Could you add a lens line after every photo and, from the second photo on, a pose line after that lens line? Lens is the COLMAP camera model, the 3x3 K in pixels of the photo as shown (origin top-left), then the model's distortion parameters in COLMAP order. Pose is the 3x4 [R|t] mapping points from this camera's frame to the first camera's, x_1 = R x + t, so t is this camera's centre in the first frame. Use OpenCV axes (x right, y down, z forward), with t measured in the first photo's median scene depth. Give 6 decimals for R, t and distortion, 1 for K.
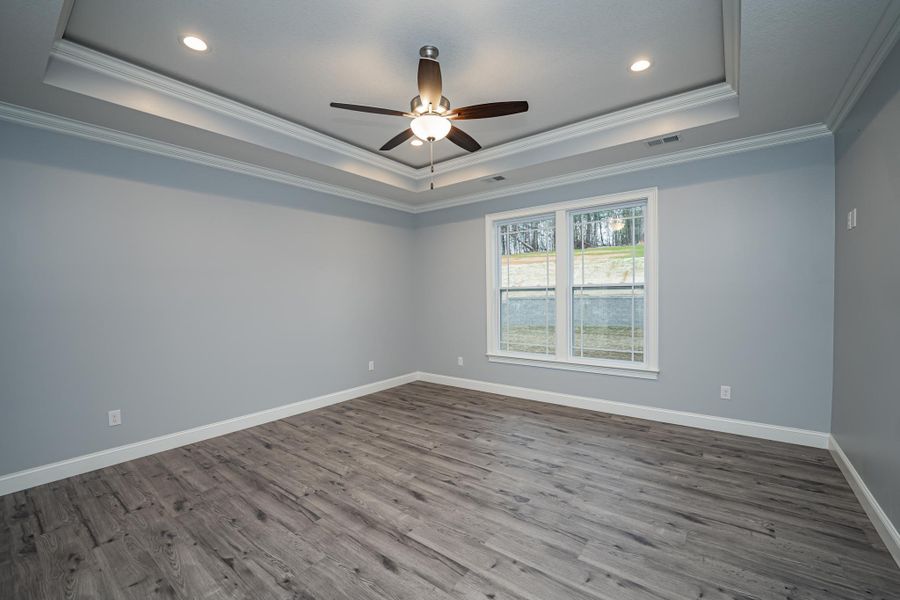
lens RADIAL K [[369.4, 0, 450.5], [0, 369.4, 304.4], [0, 0, 1]] dist [-0.024018, 0.001207]
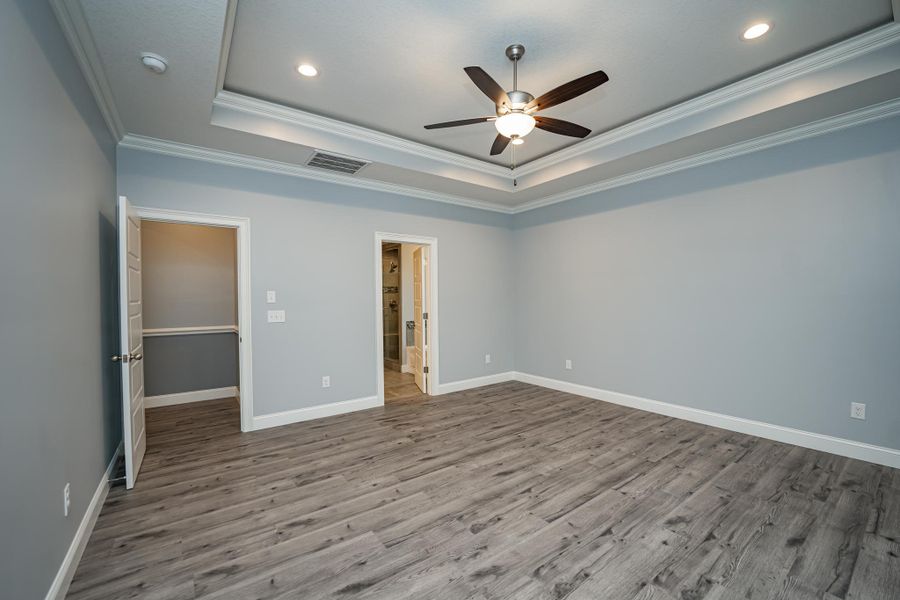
lens RADIAL K [[369.4, 0, 450.5], [0, 369.4, 304.4], [0, 0, 1]] dist [-0.024018, 0.001207]
pose [[-0.279361, 0.032238, -0.959645, 0.925409], [-0.011512, 0.999252, 0.036920, -0.015098], [0.960117, 0.021361, -0.278781, 1.070494]]
